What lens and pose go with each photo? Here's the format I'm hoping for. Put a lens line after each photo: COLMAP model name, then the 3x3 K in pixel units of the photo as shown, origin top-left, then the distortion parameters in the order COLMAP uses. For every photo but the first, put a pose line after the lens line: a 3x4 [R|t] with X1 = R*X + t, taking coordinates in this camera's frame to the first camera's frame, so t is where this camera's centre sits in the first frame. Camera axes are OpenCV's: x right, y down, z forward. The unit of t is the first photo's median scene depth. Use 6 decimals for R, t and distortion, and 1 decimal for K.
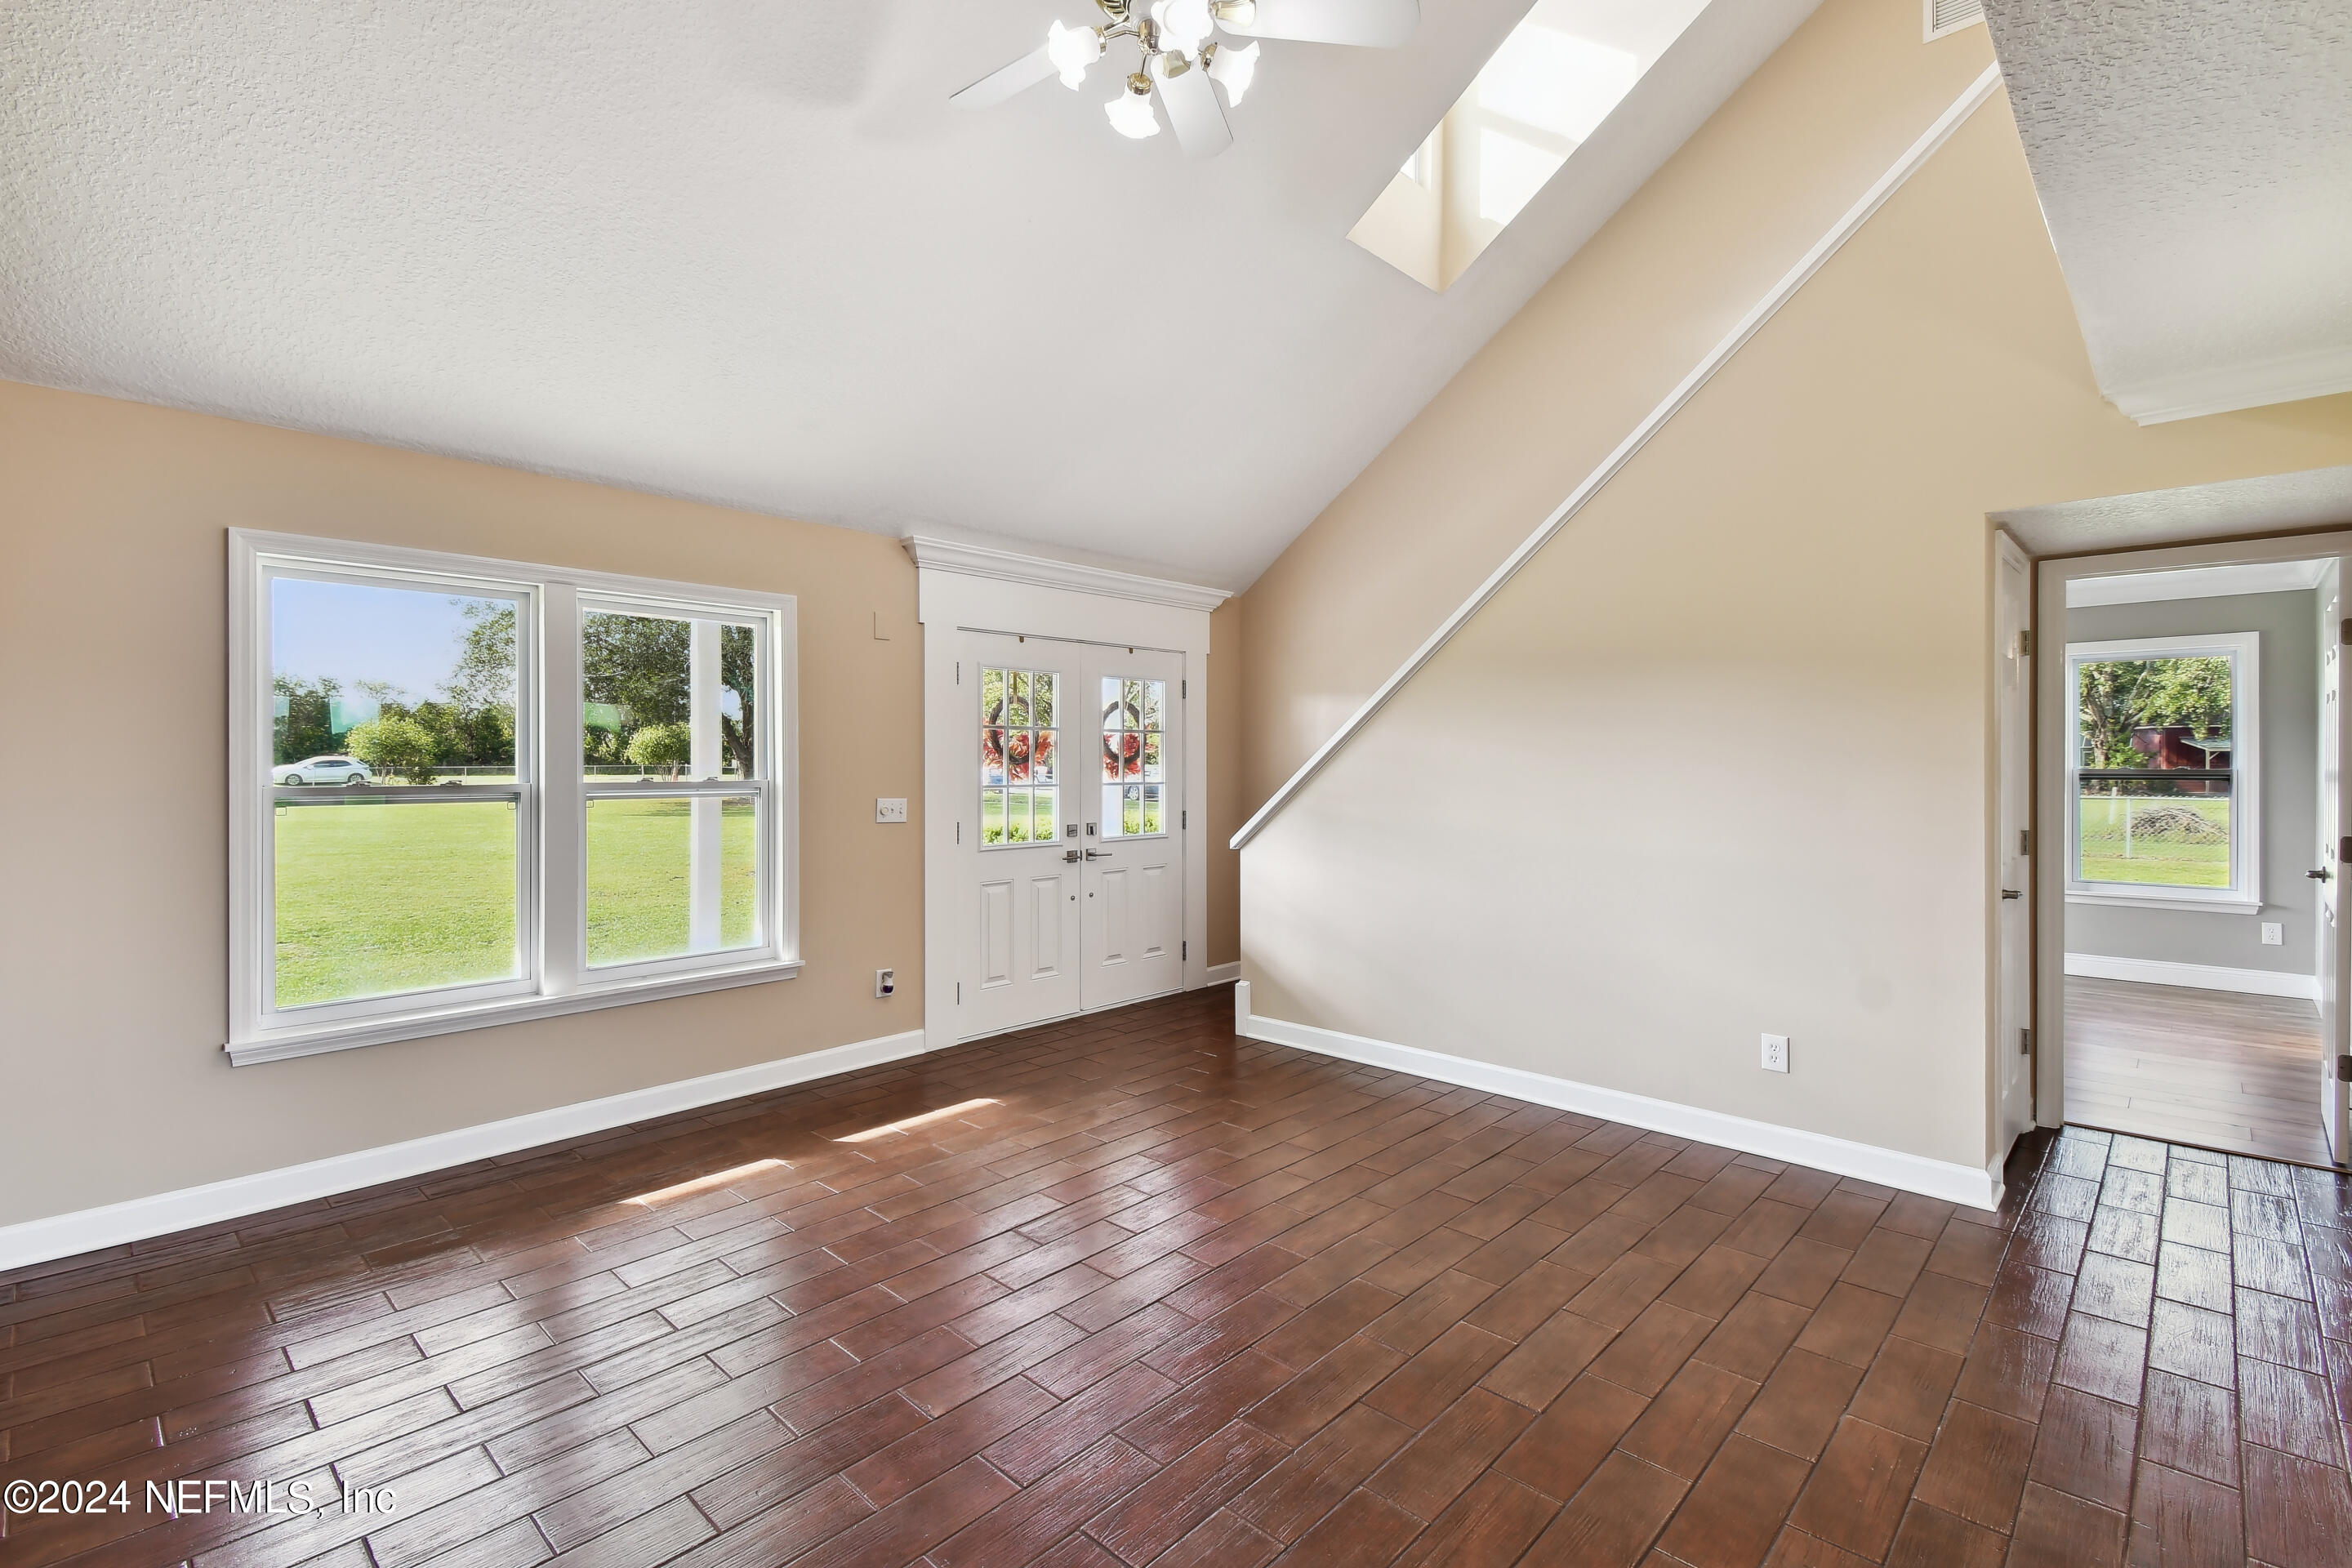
lens RADIAL K [[1055.7, 0, 1163.0], [0, 1055.7, 774.0], [0, 0, 1]] dist [0.042189, -0.023637]
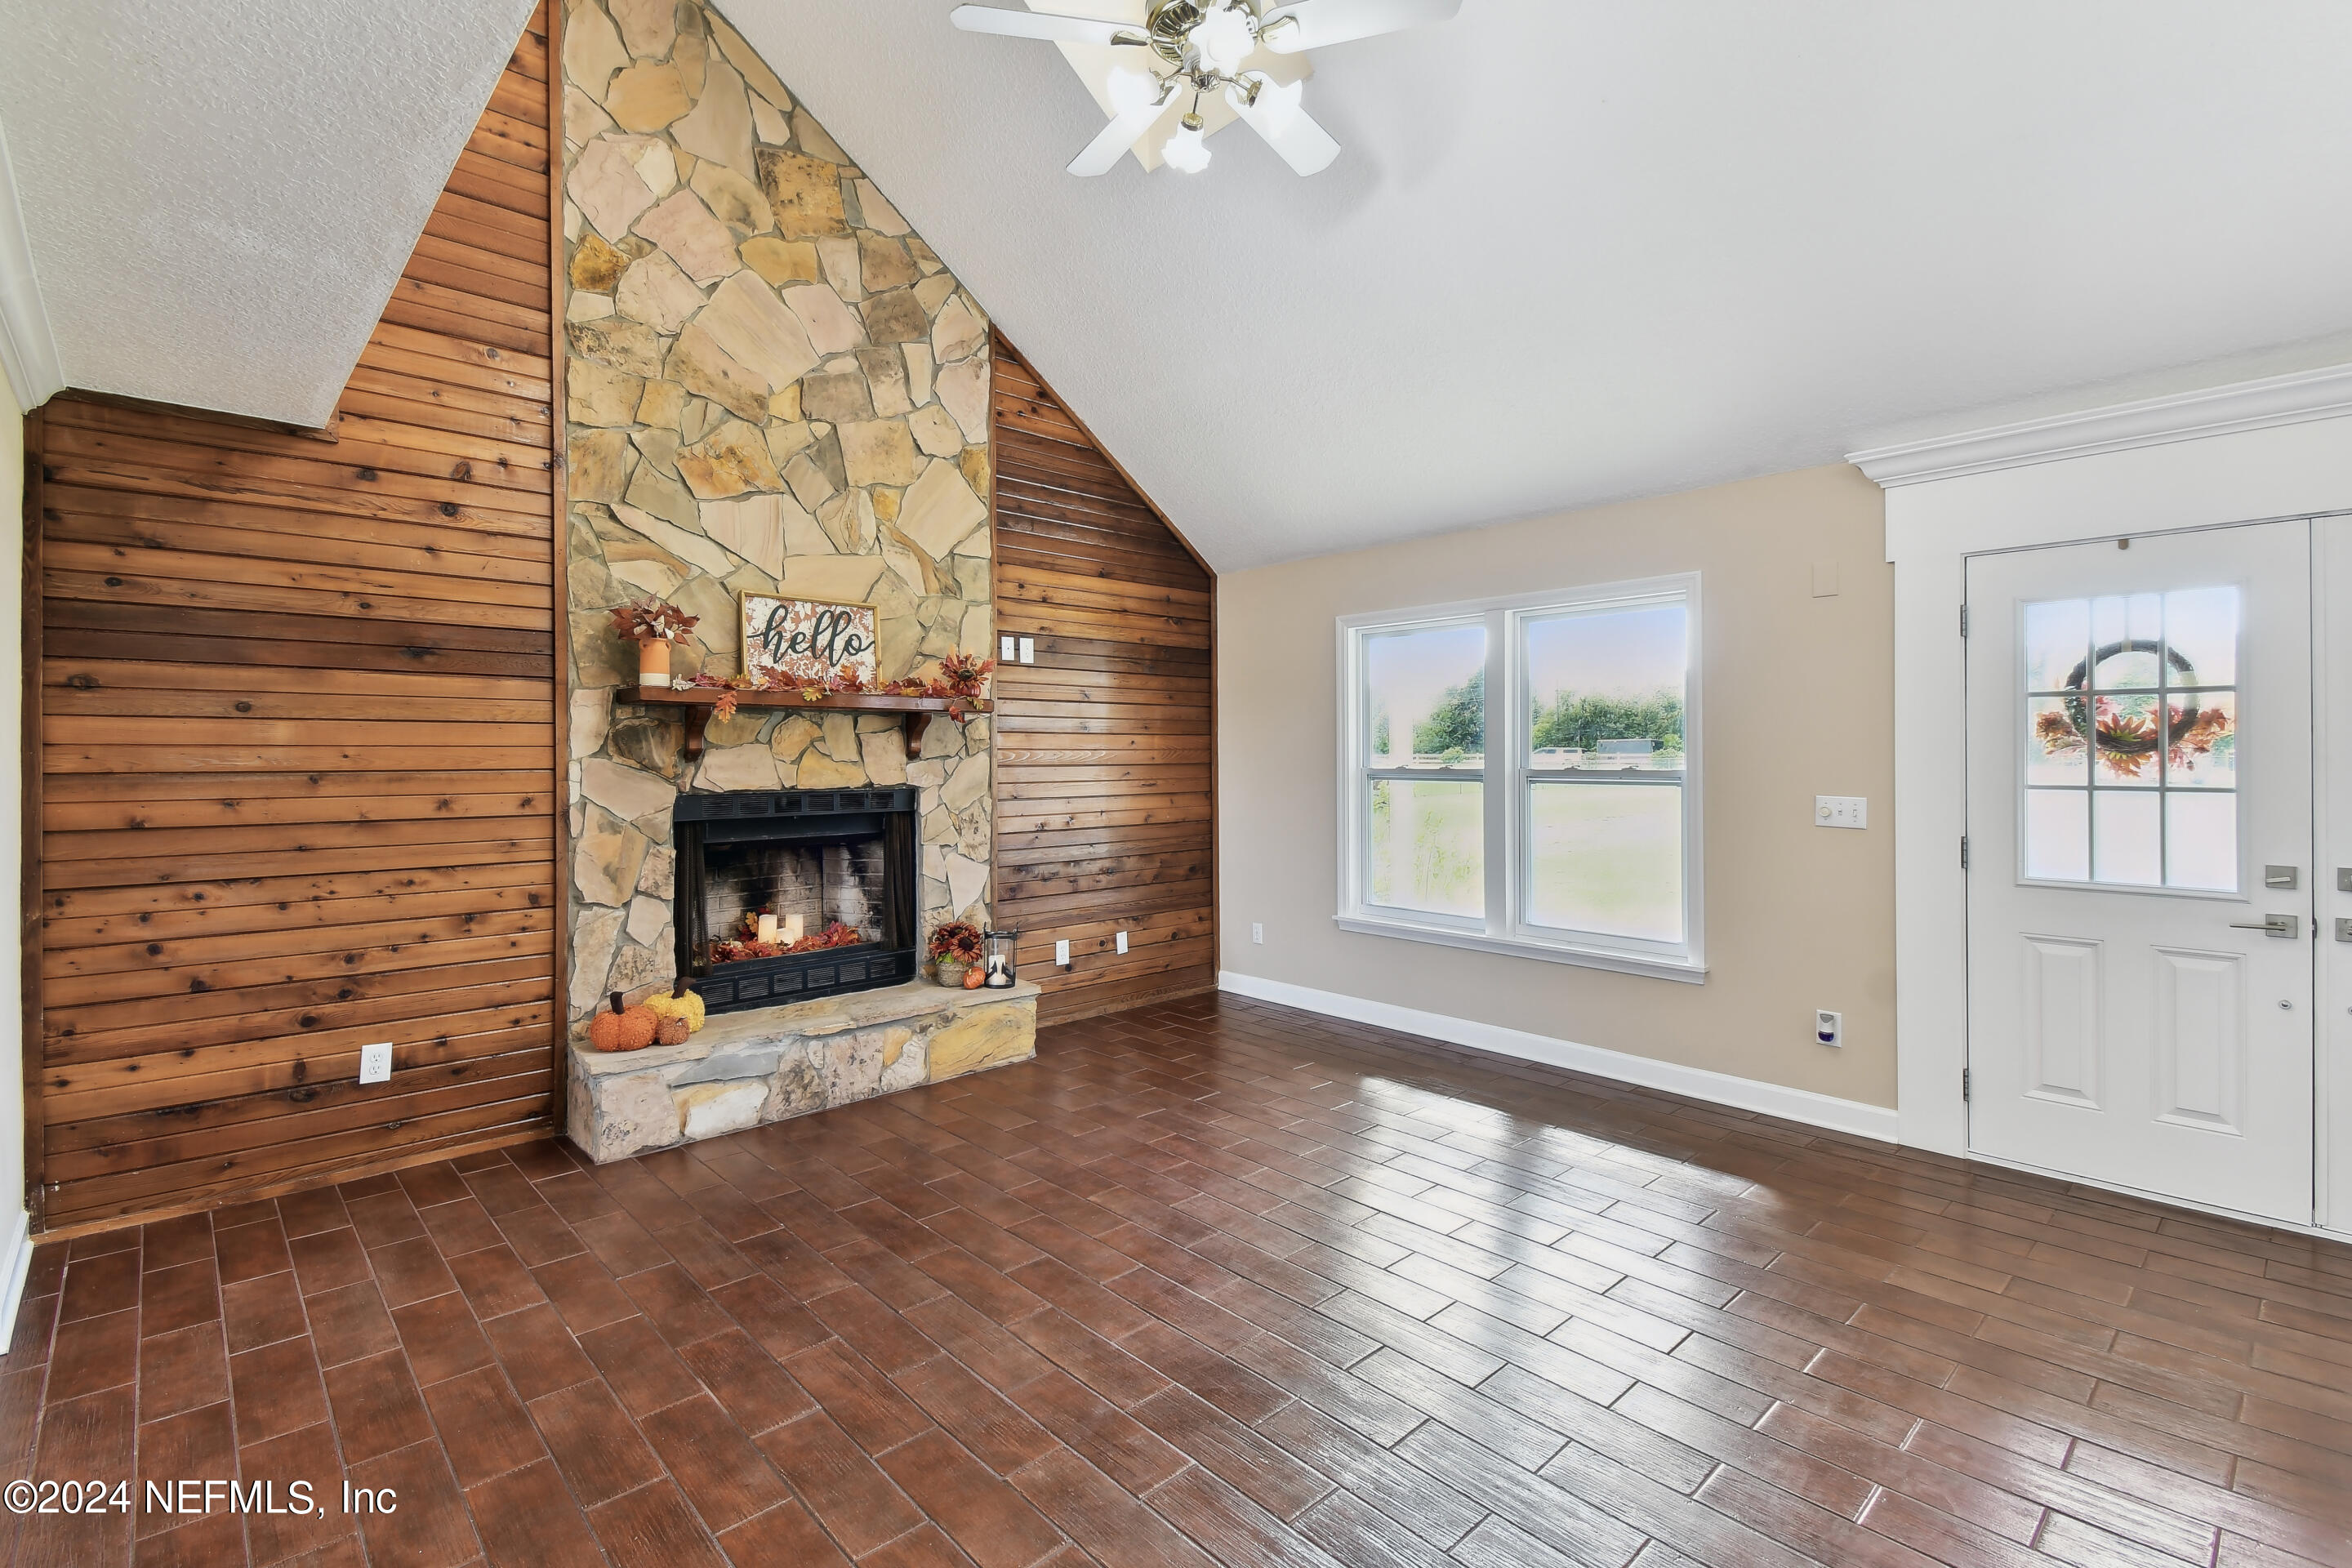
lens RADIAL K [[1059.1, 0, 1150.8], [0, 1059.1, 746.0], [0, 0, 1]] dist [0.042069, -0.024876]
pose [[-0.063719, -0.004923, -0.997956, 0.574063], [-0.007972, 0.999958, -0.004424, -0.006606], [0.997936, 0.007674, -0.063755, 0.542700]]
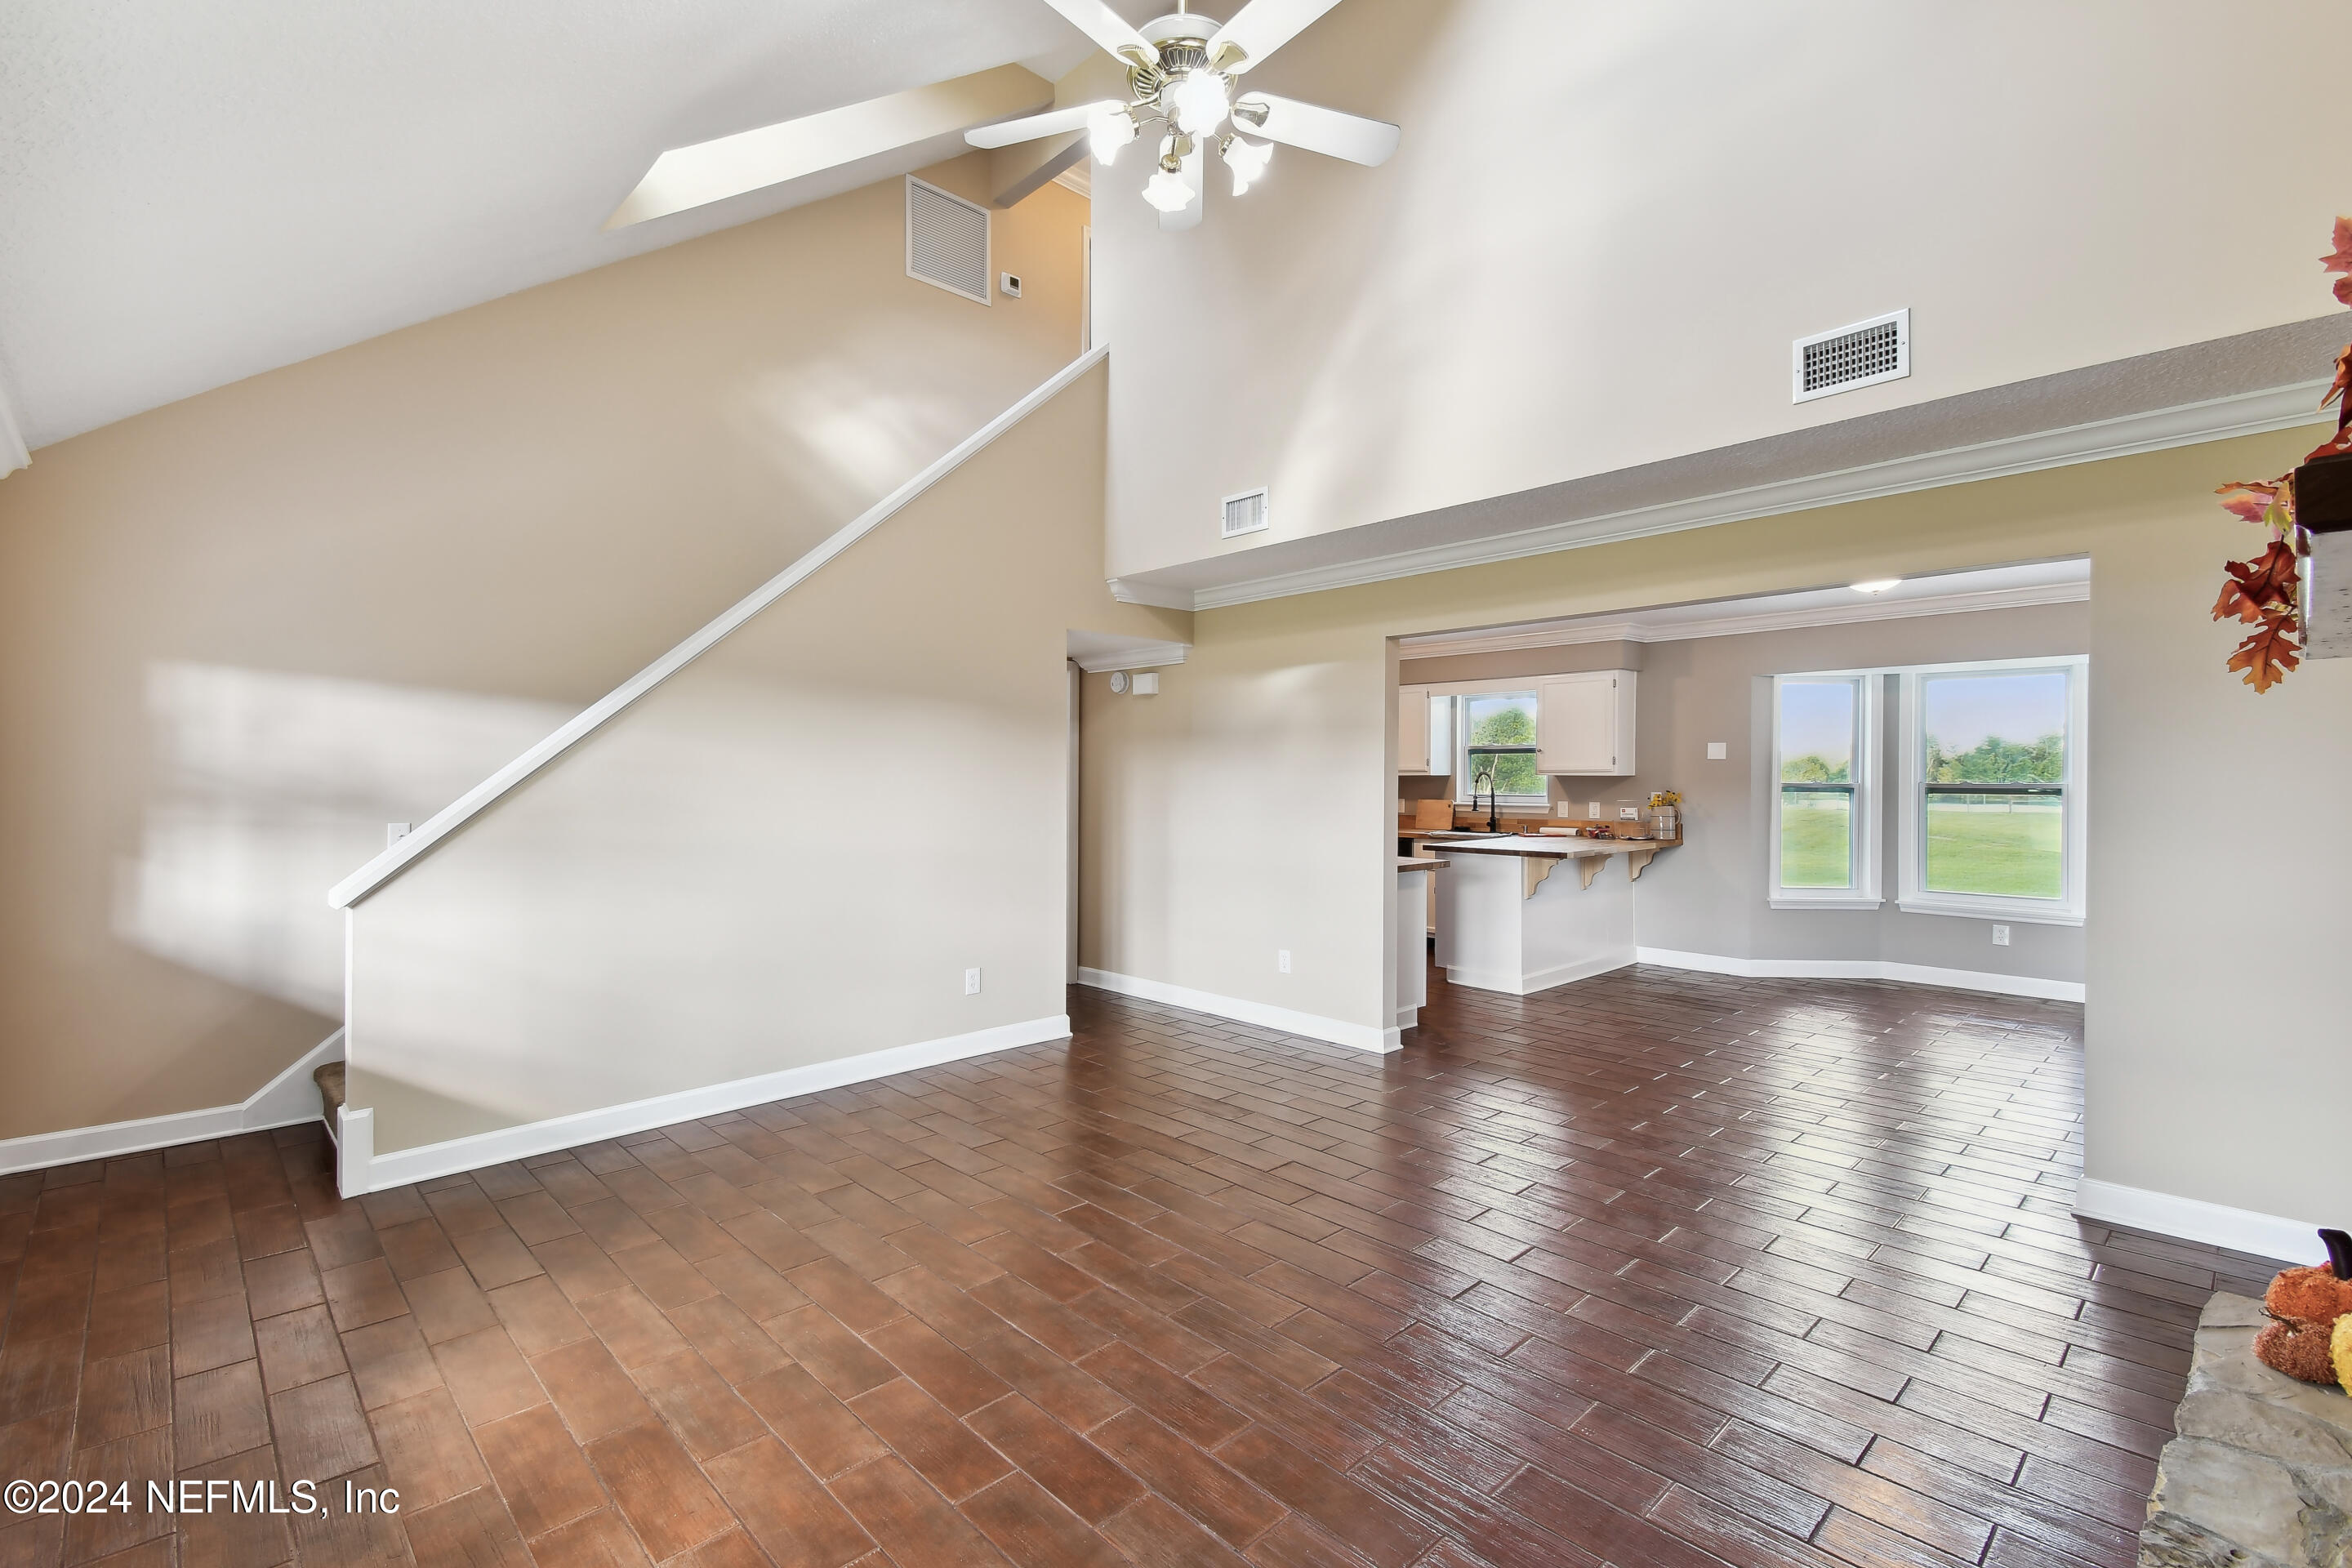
lens RADIAL K [[1060.5, 0, 1154.8], [0, 1060.5, 807.7], [0, 0, 1]] dist [0.048787, -0.024276]
pose [[0.043202, -0.023962, 0.998779, -0.601812], [0.012045, 0.999652, 0.023462, 0.002845], [-0.998994, 0.011017, 0.043475, 0.525090]]
